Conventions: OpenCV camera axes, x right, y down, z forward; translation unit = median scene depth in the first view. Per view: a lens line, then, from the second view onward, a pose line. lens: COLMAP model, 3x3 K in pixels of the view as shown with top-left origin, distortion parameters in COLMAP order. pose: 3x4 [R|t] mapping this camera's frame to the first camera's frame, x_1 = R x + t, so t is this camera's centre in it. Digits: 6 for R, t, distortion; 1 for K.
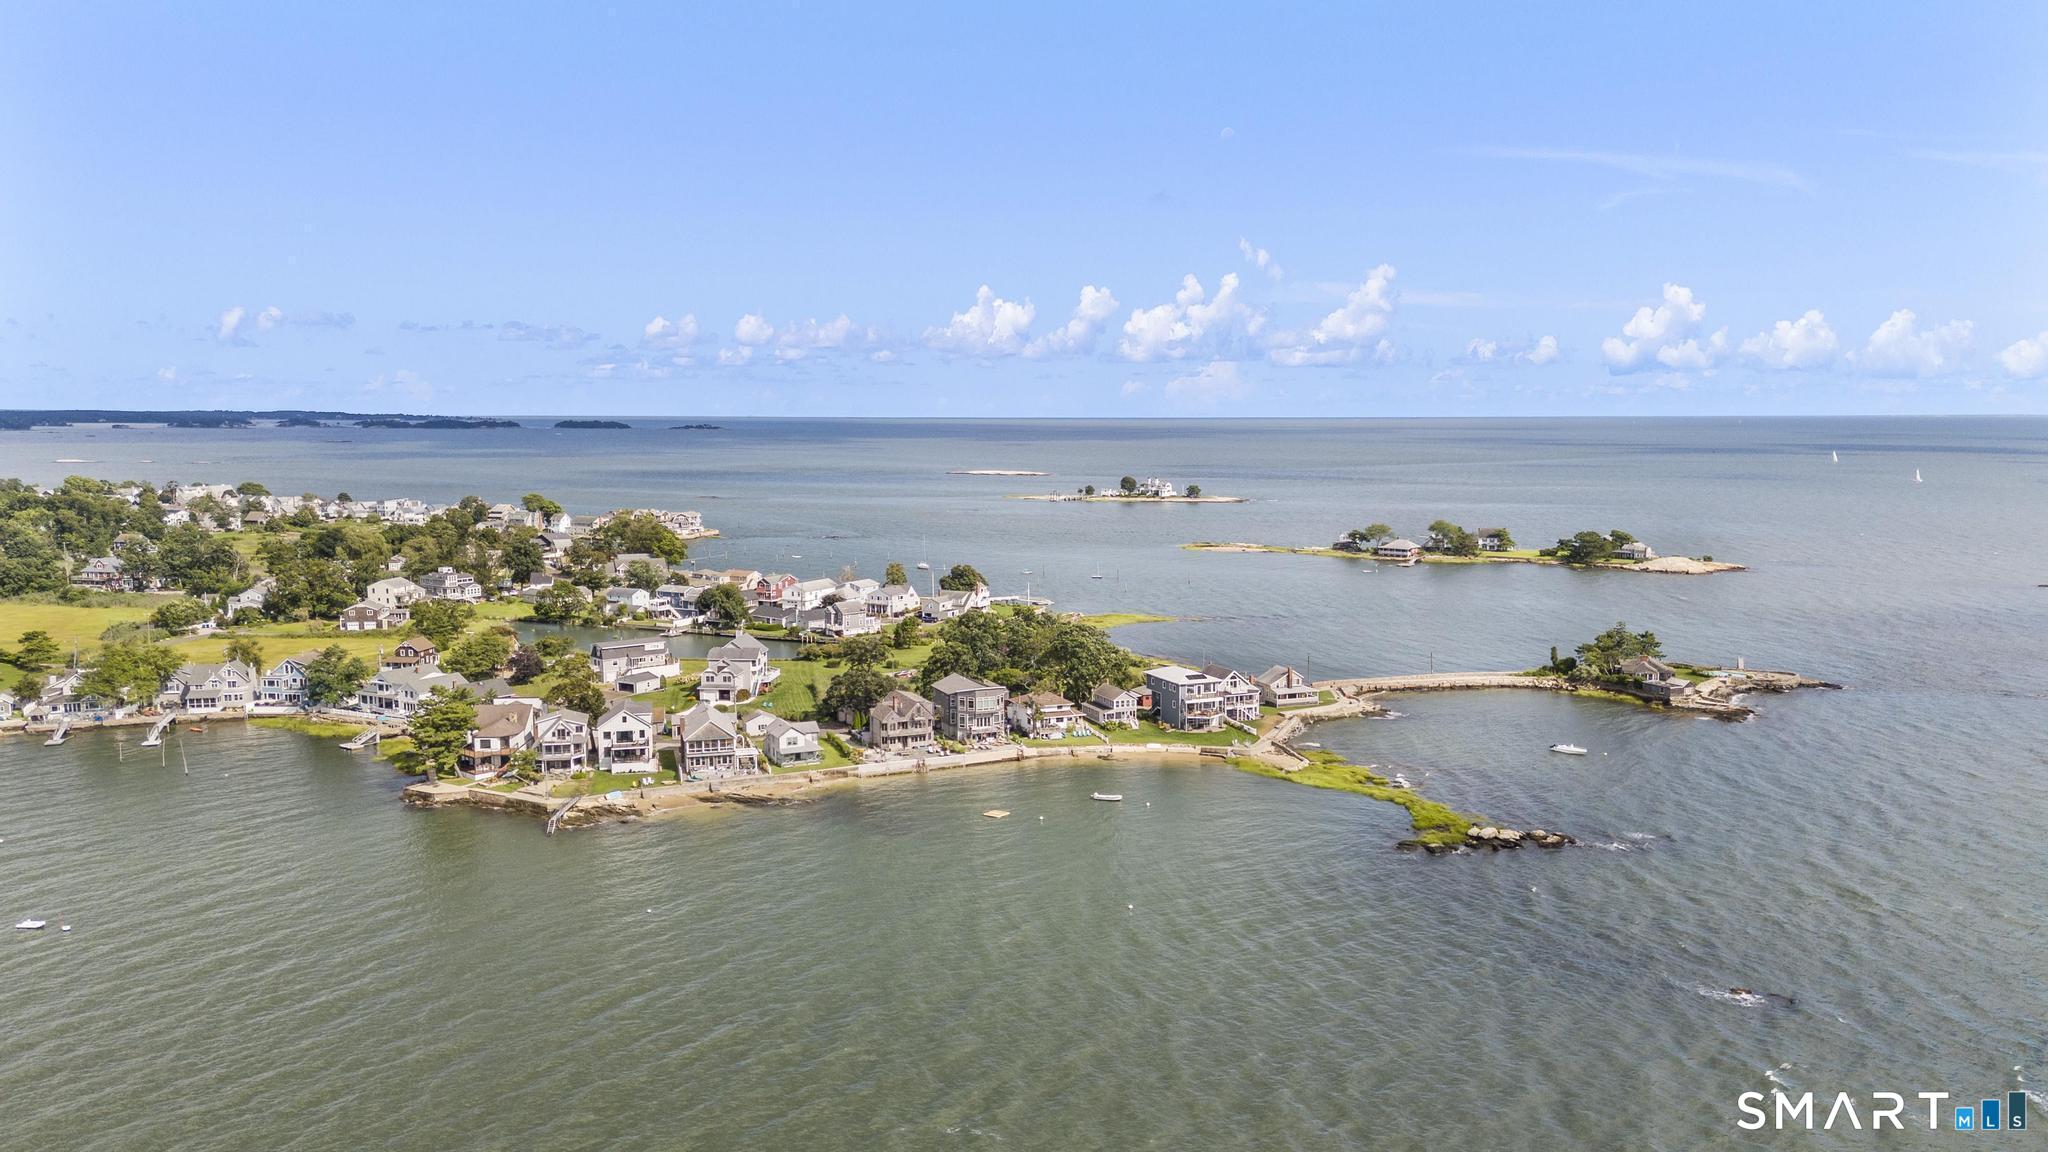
lens RADIAL K [[1528.5, 0, 1028.9], [0, 1528.5, 586.8], [0, 0, 1]] dist [0.065948, -0.056723]
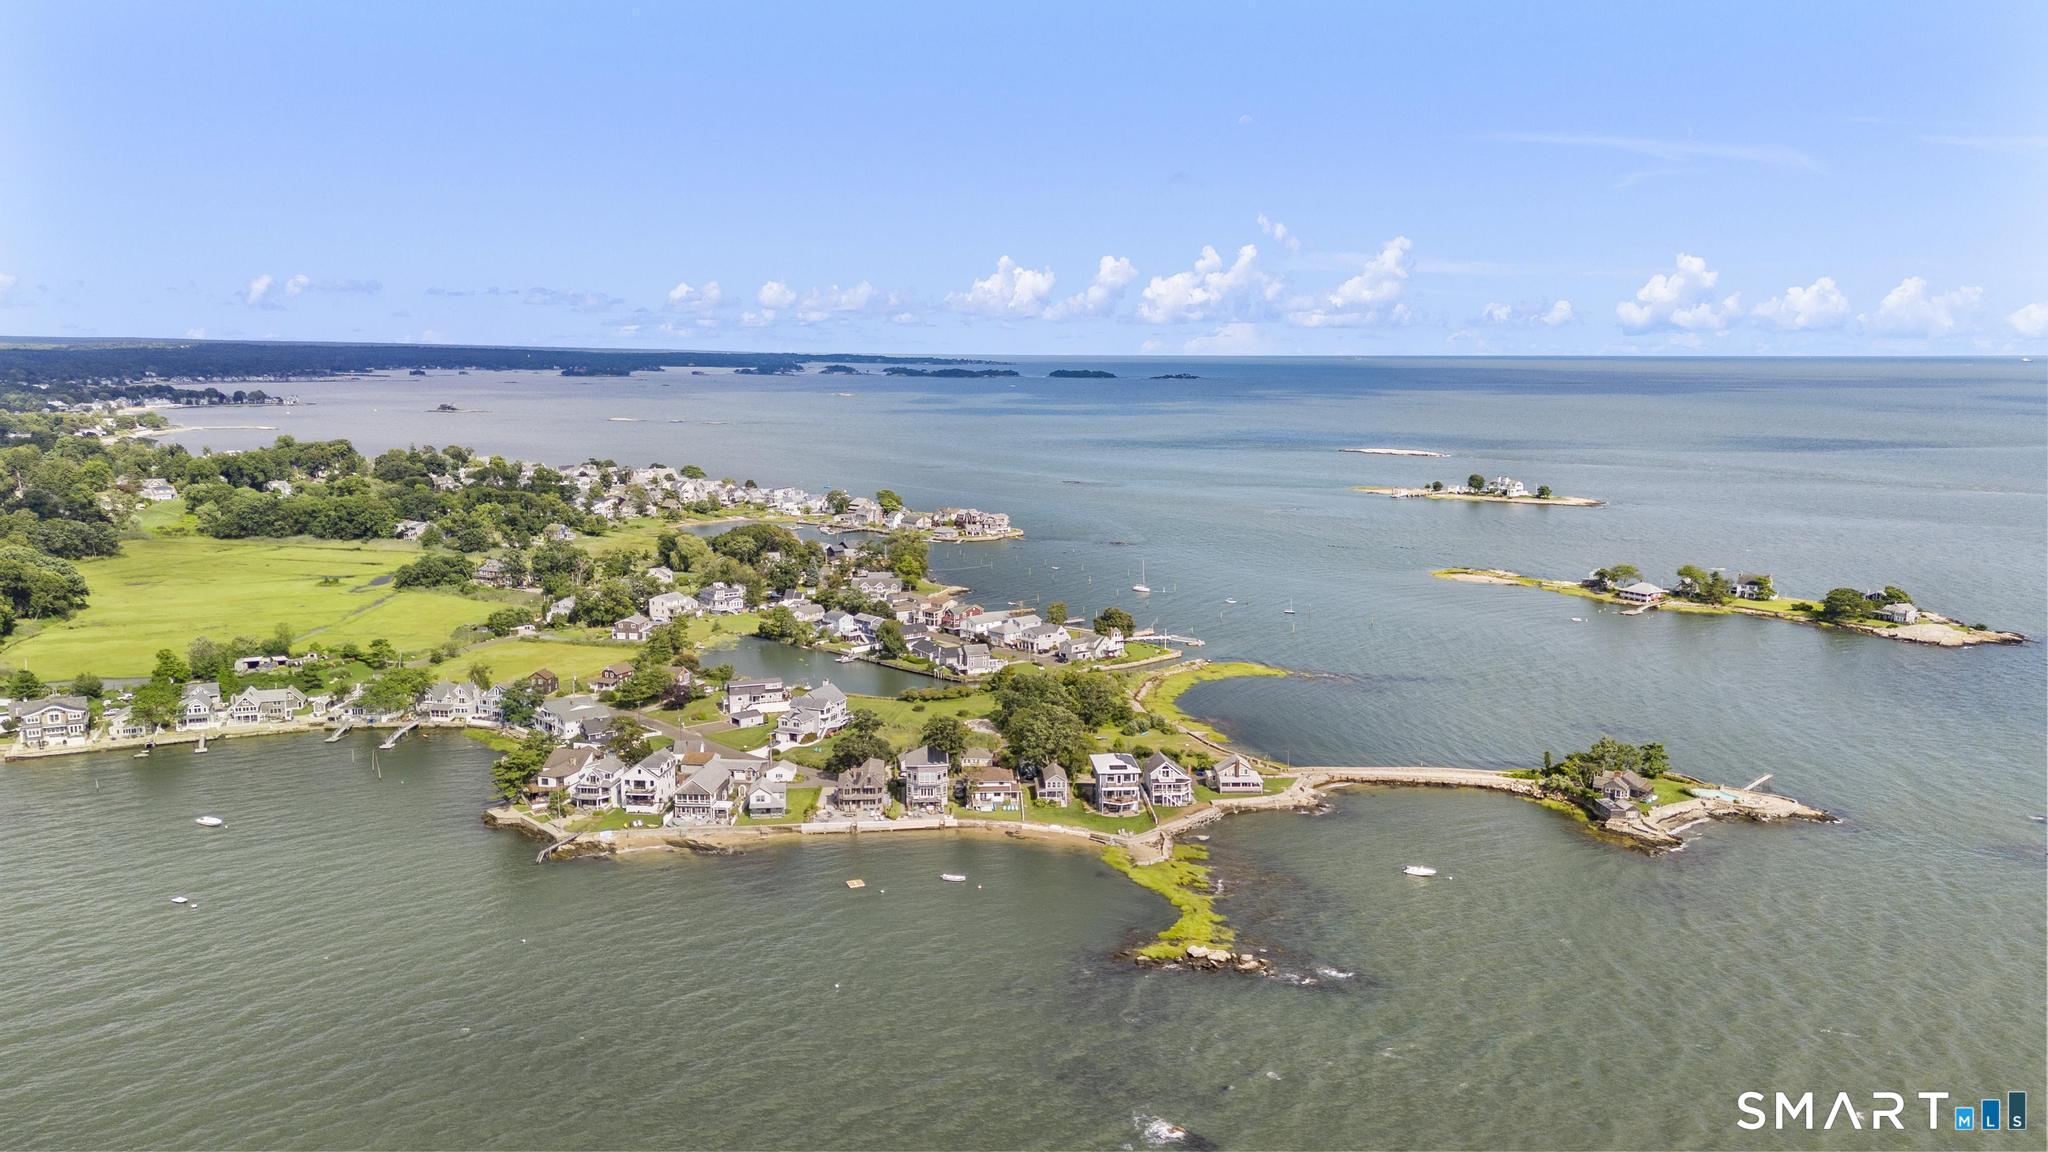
lens RADIAL K [[1528.5, 0, 1032.5], [0, 1528.5, 567.7], [0, 0, 1]] dist [0.065948, -0.056723]
pose [[0.943520, 0.050575, -0.327433, 0.388327], [-0.040025, 0.998442, 0.038885, -0.124355], [0.328889, -0.023583, 0.944074, -0.102699]]
